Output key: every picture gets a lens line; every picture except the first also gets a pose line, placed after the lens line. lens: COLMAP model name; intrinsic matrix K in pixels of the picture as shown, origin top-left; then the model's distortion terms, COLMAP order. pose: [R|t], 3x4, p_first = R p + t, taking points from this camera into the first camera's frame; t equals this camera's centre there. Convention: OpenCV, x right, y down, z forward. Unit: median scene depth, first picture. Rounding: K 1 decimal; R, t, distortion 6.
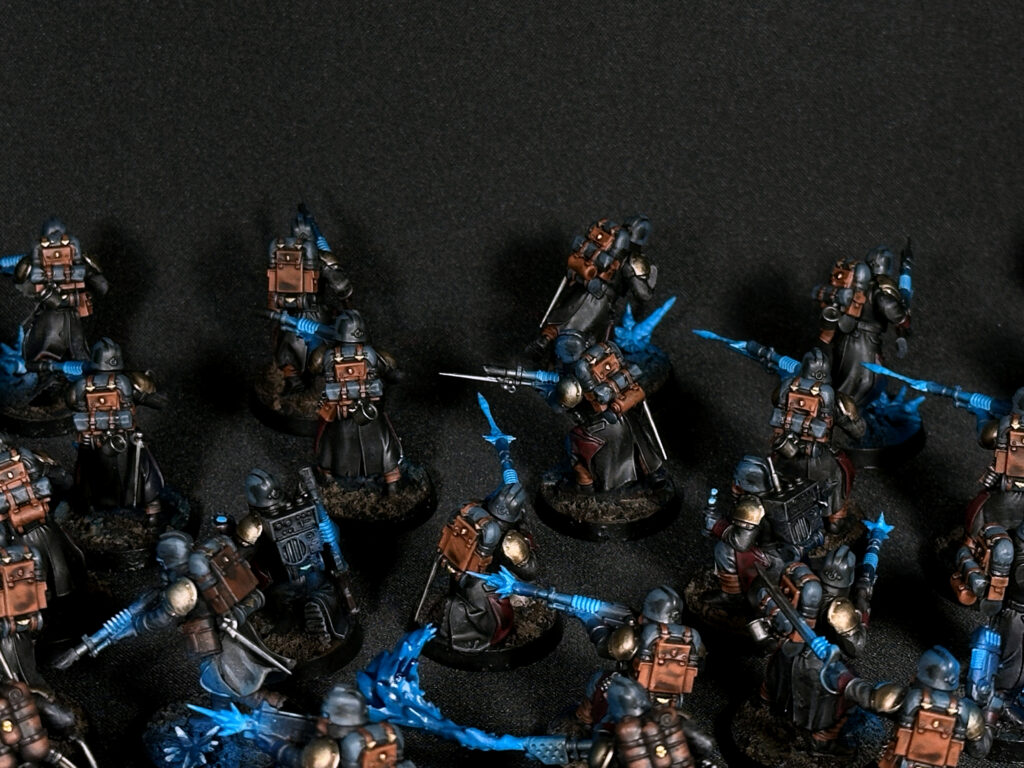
lens RADIAL K [[2834.8, 0, 515.7], [0, 2834.8, 386.2], [0, 0, 1]] dist [0.120073, 0.175696]
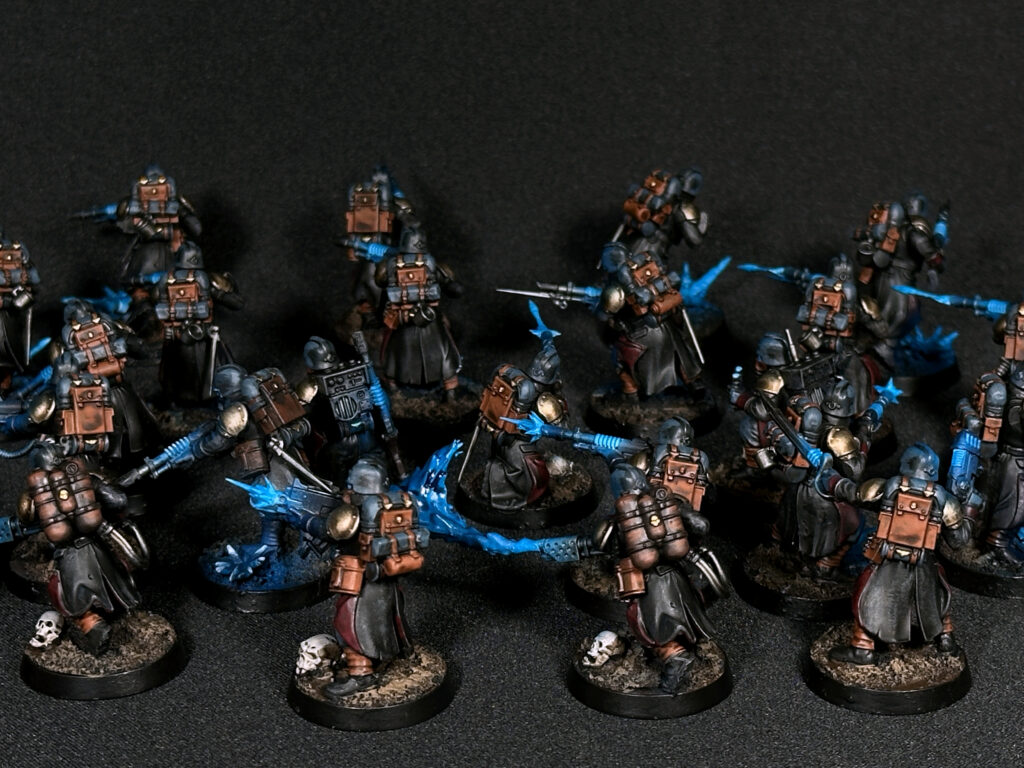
lens RADIAL K [[2834.8, 0, 515.7], [0, 2834.8, 386.2], [0, 0, 1]] dist [0.120073, 0.175696]
pose [[0.997286, 0.010351, -0.072892, 0.062944], [-0.019355, 0.992102, -0.123930, 0.175223], [0.071033, 0.125005, 0.989610, -0.066986]]
